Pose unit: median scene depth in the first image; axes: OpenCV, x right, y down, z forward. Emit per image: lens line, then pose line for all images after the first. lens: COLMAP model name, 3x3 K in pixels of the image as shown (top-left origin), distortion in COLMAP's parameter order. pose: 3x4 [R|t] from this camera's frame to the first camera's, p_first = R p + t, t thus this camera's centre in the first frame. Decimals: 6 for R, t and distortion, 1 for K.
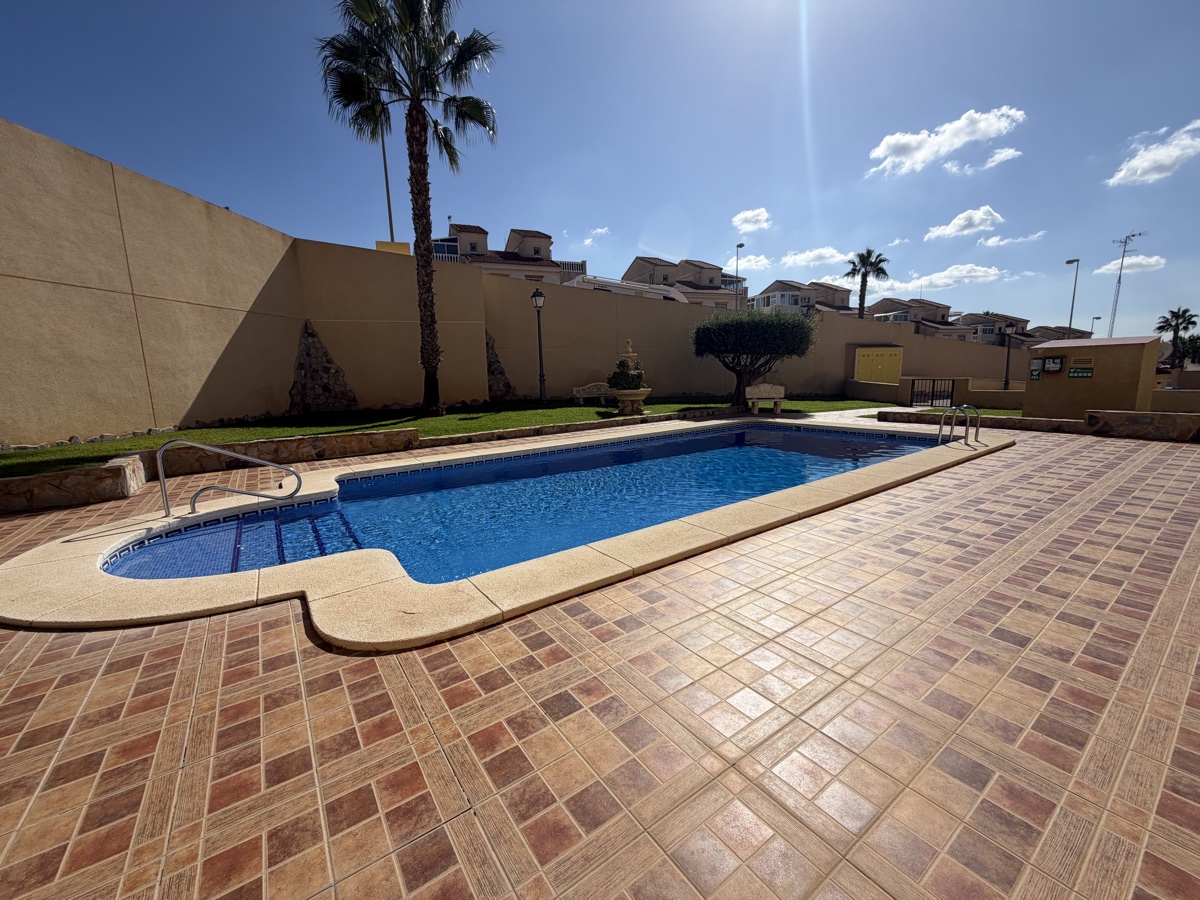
lens RADIAL K [[476.0, 0, 595.8], [0, 476.0, 452.2], [0, 0, 1]] dist [0.000961, -0.000216]
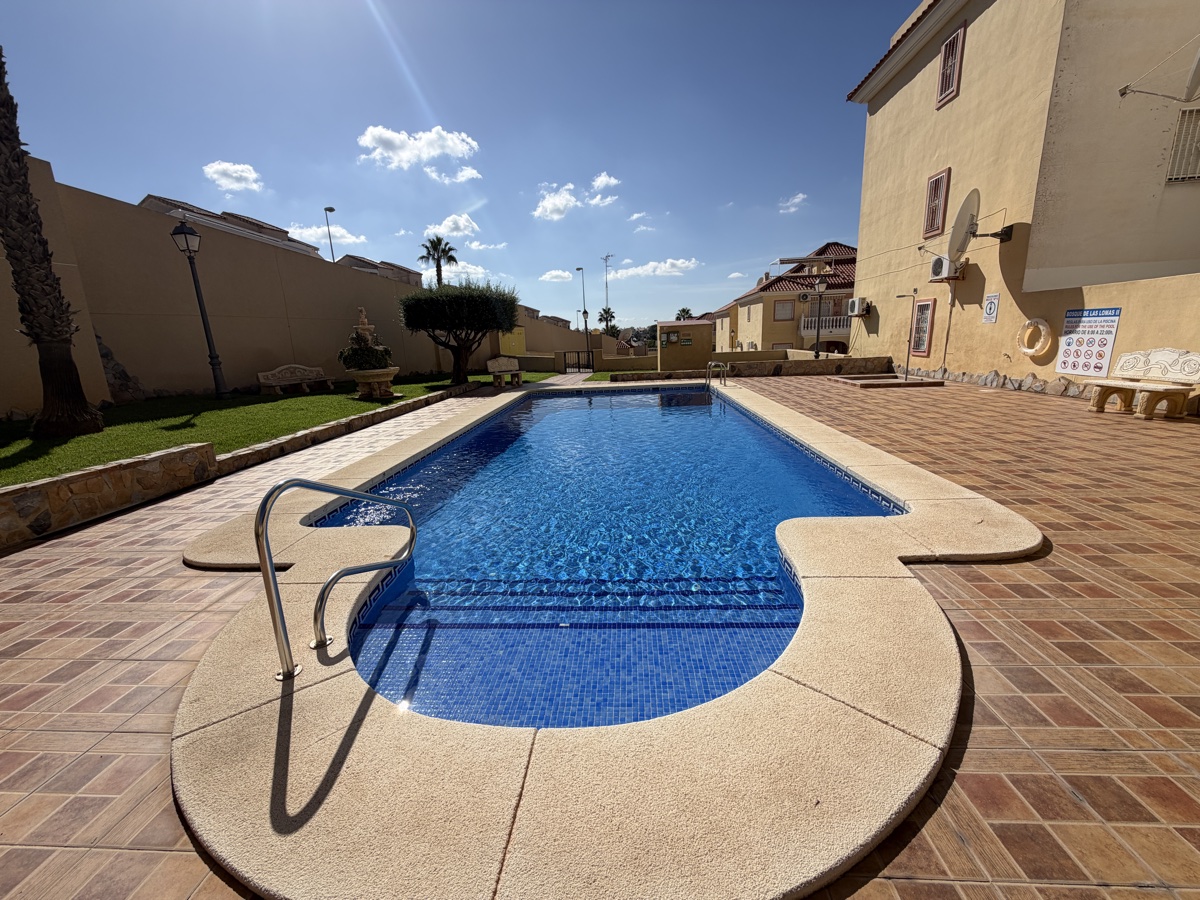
lens RADIAL K [[476.0, 0, 595.8], [0, 476.0, 452.2], [0, 0, 1]] dist [0.000961, -0.000216]
pose [[0.624488, -0.181422, 0.759672, -0.142543], [0.155911, 0.982028, 0.106358, -0.007330], [-0.765315, 0.052022, 0.641551, 0.075773]]
